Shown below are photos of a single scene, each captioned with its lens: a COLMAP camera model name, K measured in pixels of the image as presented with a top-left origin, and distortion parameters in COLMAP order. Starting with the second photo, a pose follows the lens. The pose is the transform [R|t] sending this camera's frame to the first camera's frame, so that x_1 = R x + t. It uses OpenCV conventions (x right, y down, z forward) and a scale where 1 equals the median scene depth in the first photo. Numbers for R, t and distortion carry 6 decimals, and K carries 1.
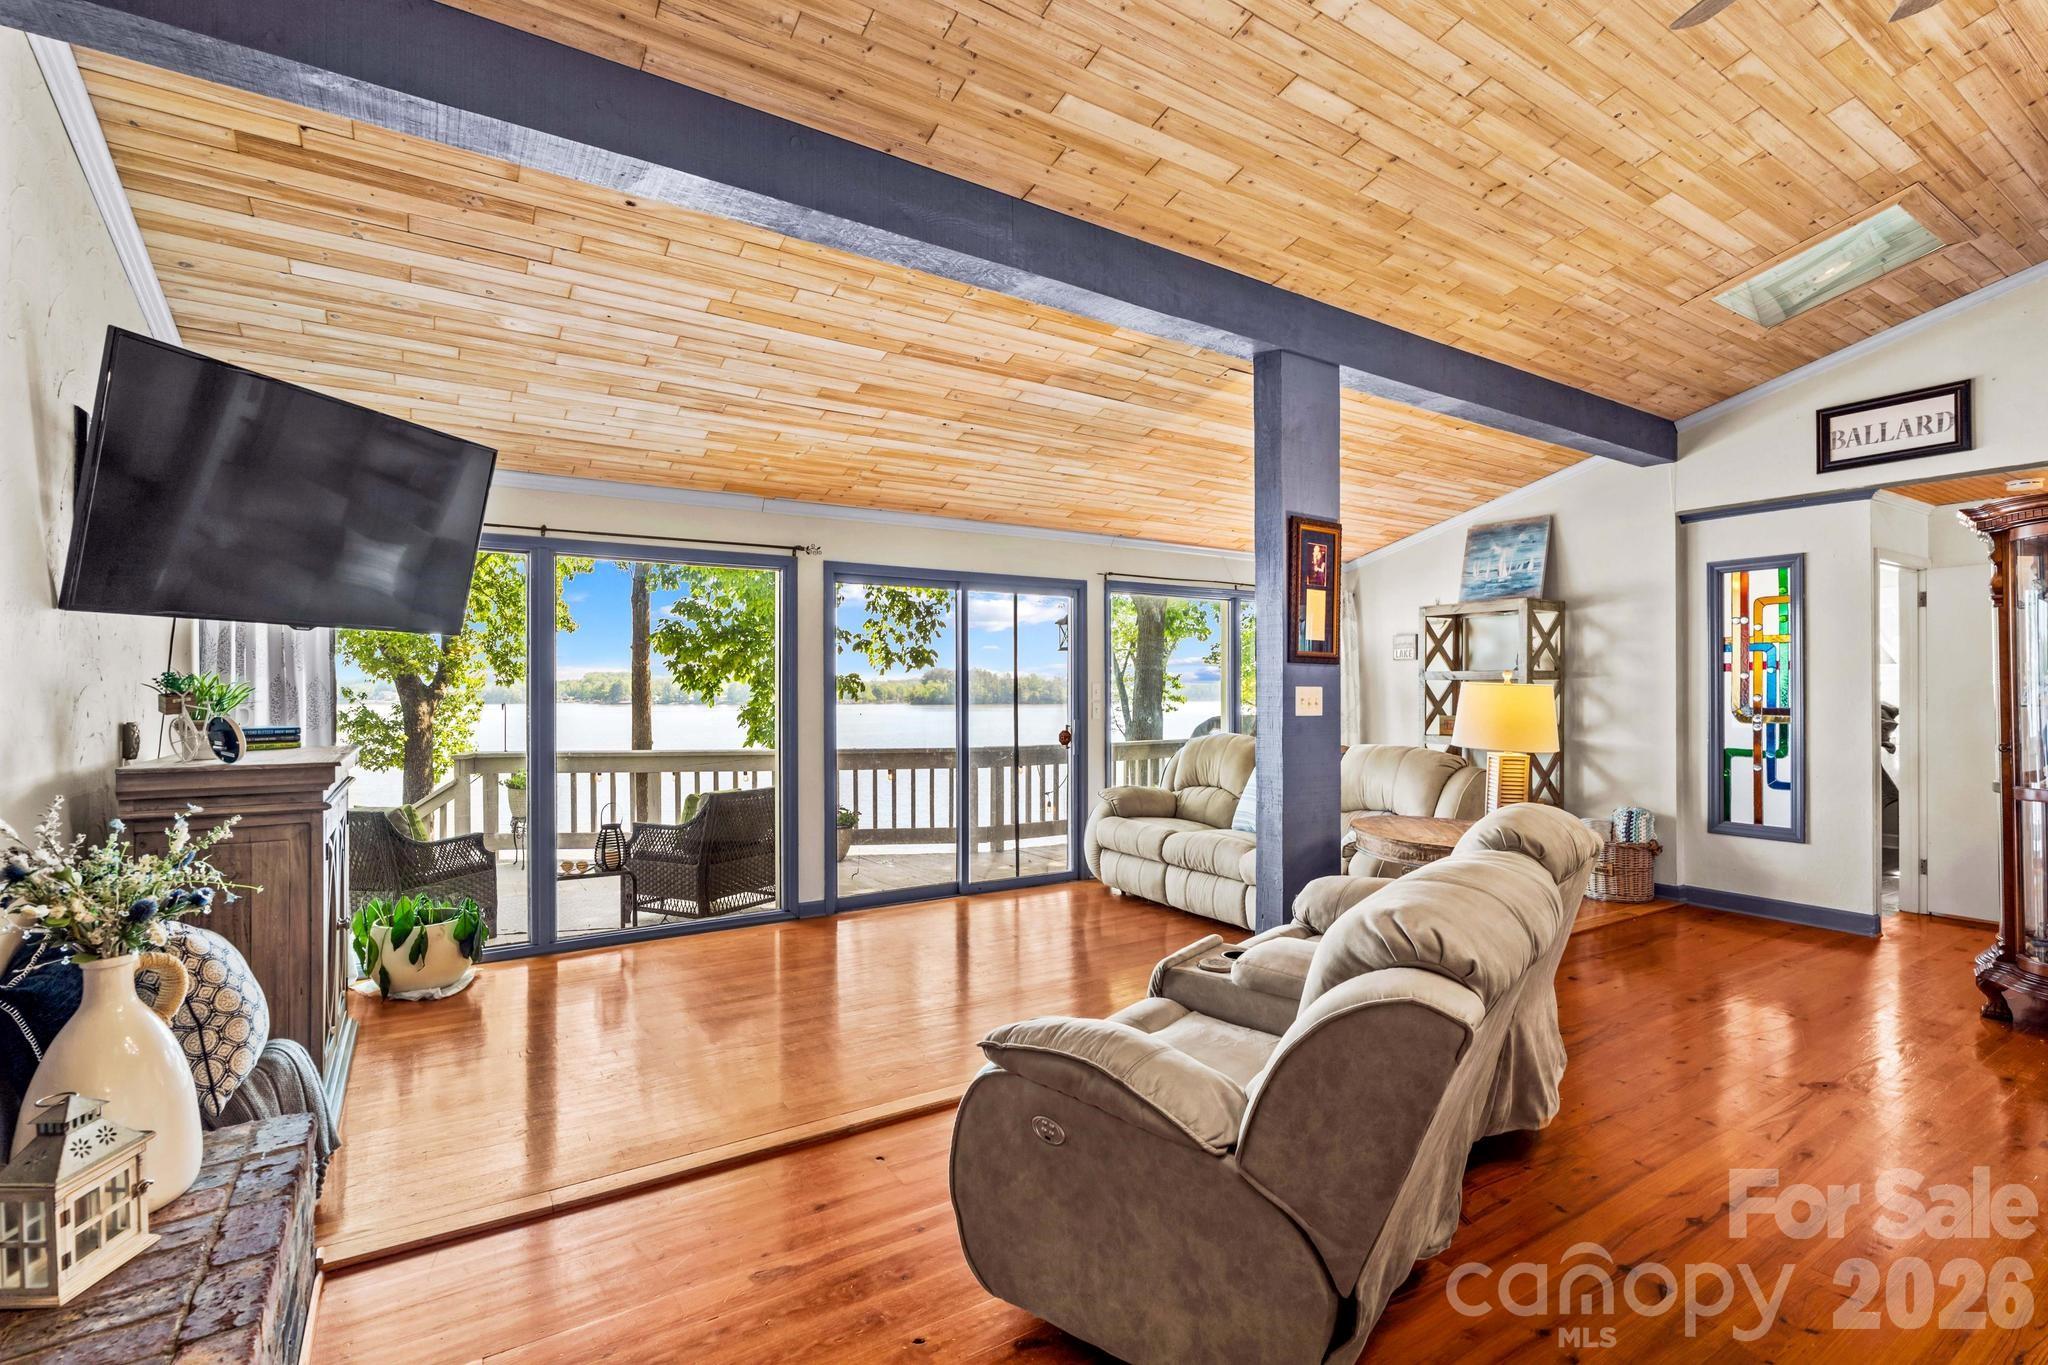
lens RADIAL K [[931.8, 0, 1022.2], [0, 931.8, 690.2], [0, 0, 1]] dist [-0.007971, 0.002812]
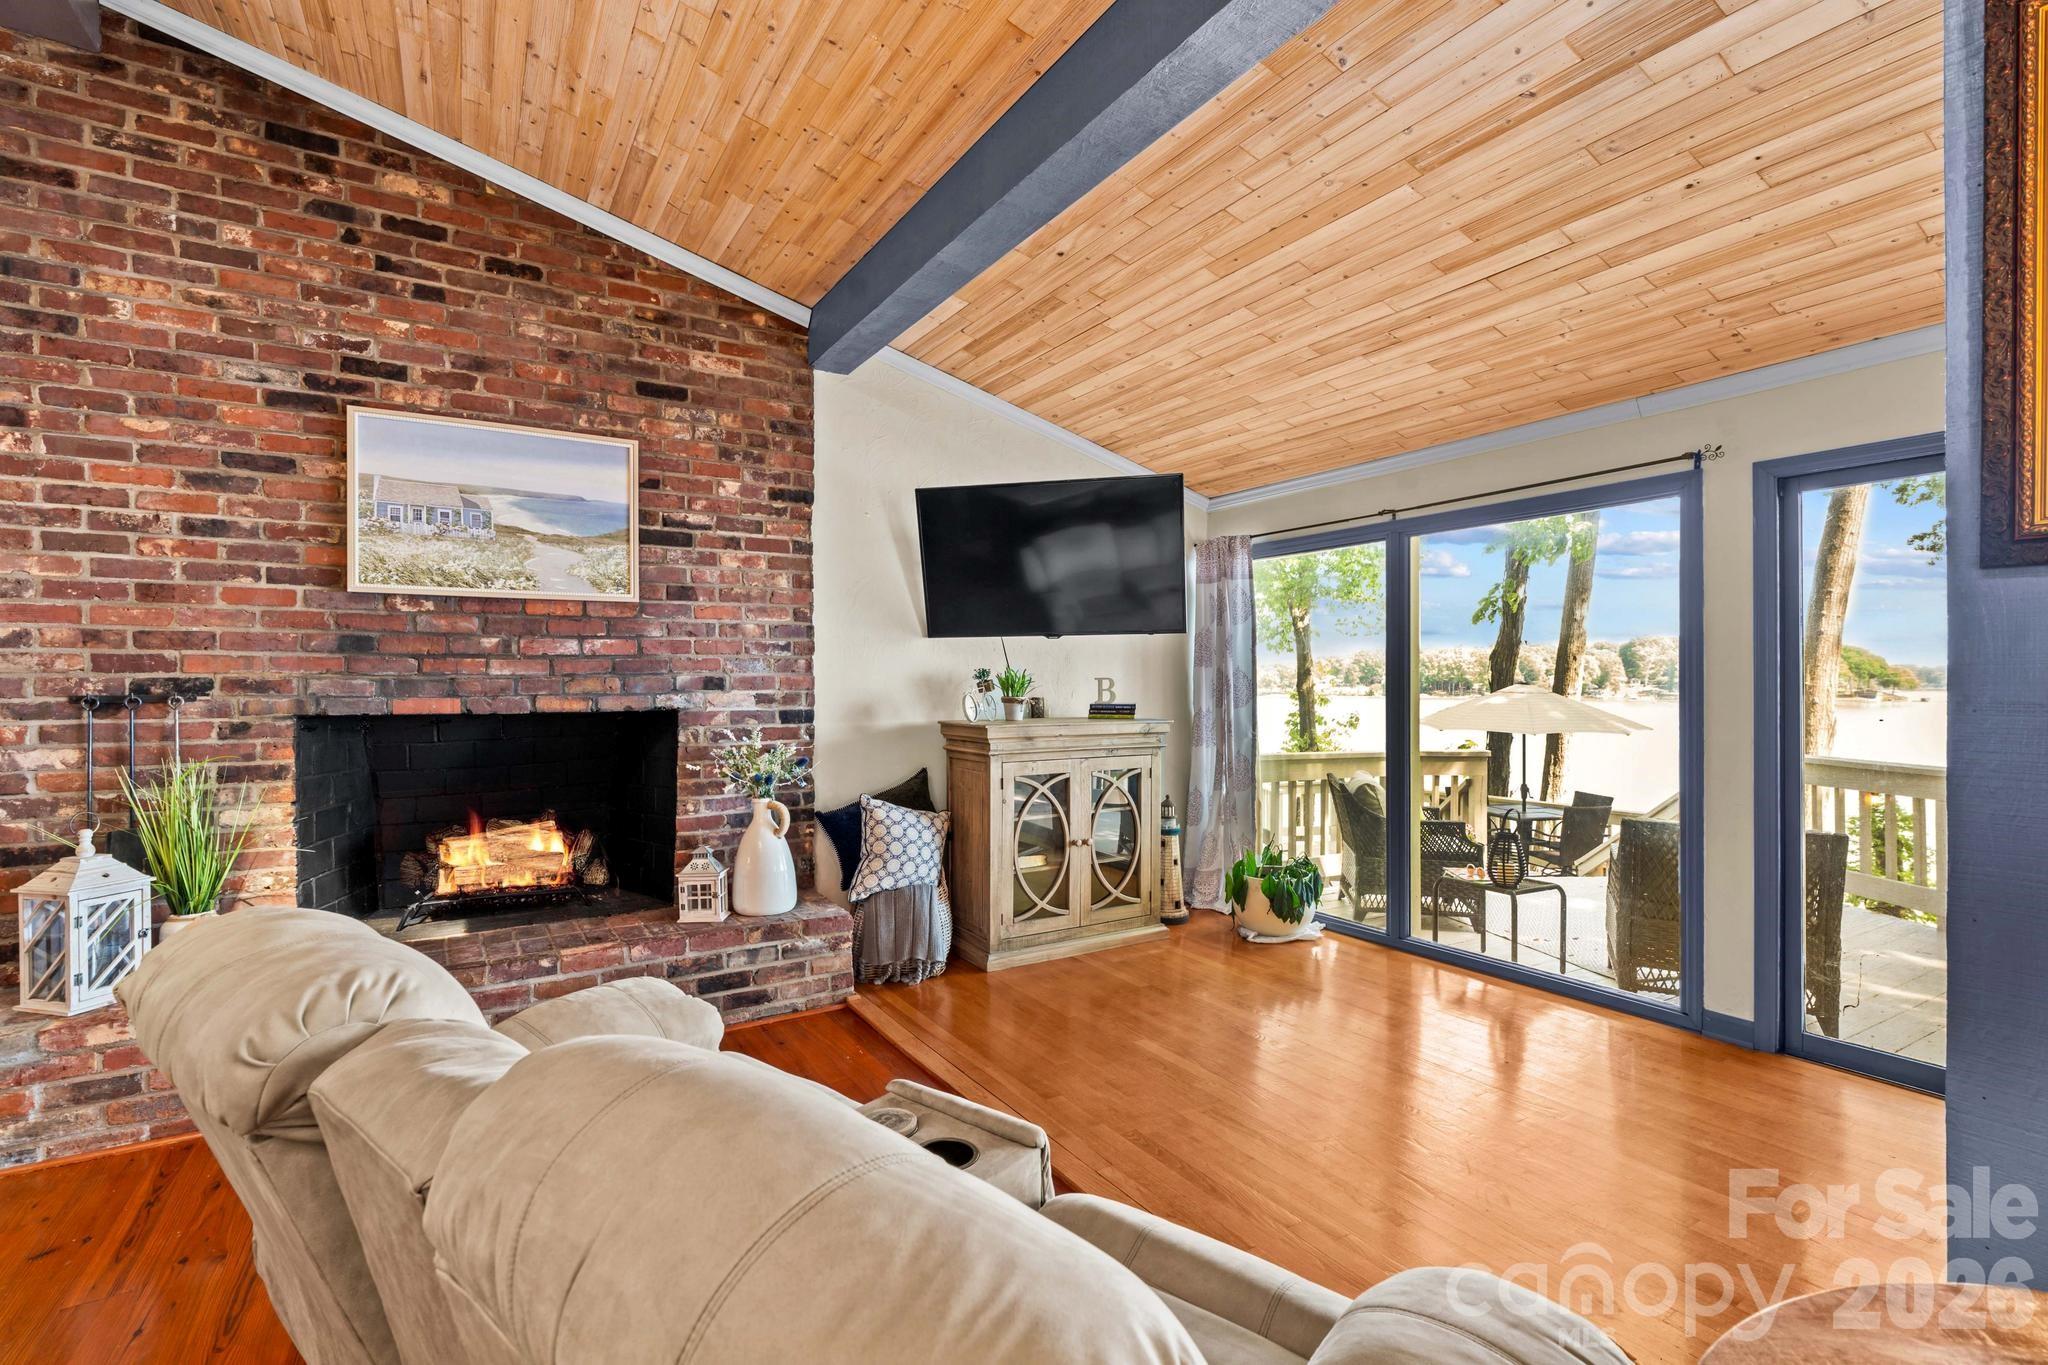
lens RADIAL K [[931.8, 0, 1032.5], [0, 931.8, 679.0], [0, 0, 1]] dist [-0.007971, 0.002812]
pose [[-0.013833, 0.000829, -0.999904, 0.463559], [0.003039, 0.999995, 0.000787, 0.000017], [0.999900, -0.003027, -0.013836, 0.624084]]
